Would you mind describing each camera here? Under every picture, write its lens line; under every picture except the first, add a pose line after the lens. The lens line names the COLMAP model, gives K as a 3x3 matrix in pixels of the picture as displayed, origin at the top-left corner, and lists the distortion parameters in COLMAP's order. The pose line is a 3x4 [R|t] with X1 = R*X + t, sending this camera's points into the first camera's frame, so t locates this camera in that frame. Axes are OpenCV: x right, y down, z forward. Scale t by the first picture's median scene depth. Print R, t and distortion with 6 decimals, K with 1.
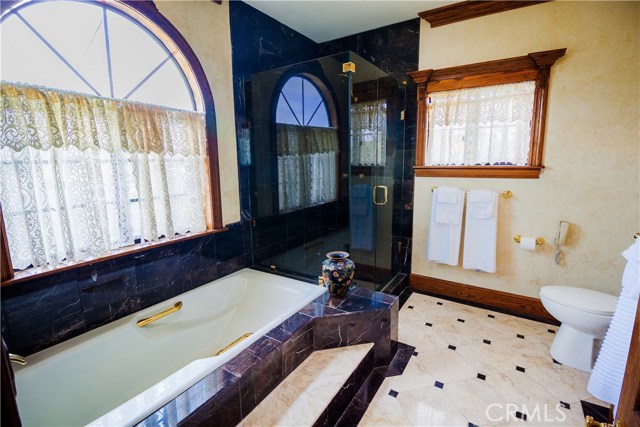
lens RADIAL K [[297.2, 0, 320.8], [0, 297.2, 209.3], [0, 0, 1]] dist [0.002508, -0.012550]
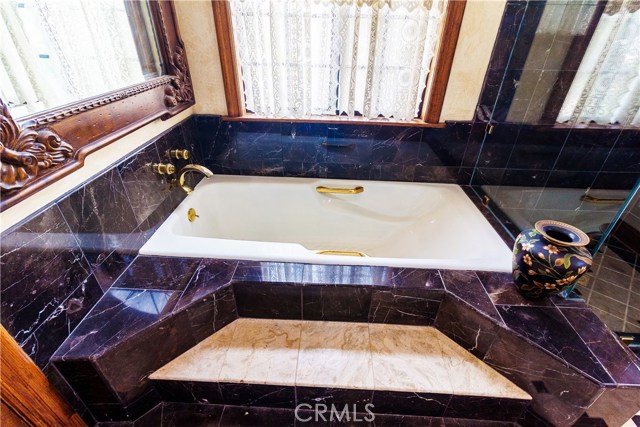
lens RADIAL K [[297.2, 0, 320.8], [0, 297.2, 209.3], [0, 0, 1]] dist [0.002508, -0.012550]
pose [[0.502957, 0.473611, -0.722999, 0.214772], [-0.166978, 0.873987, 0.456360, -0.051478], [0.848029, -0.108804, 0.518661, 0.404752]]
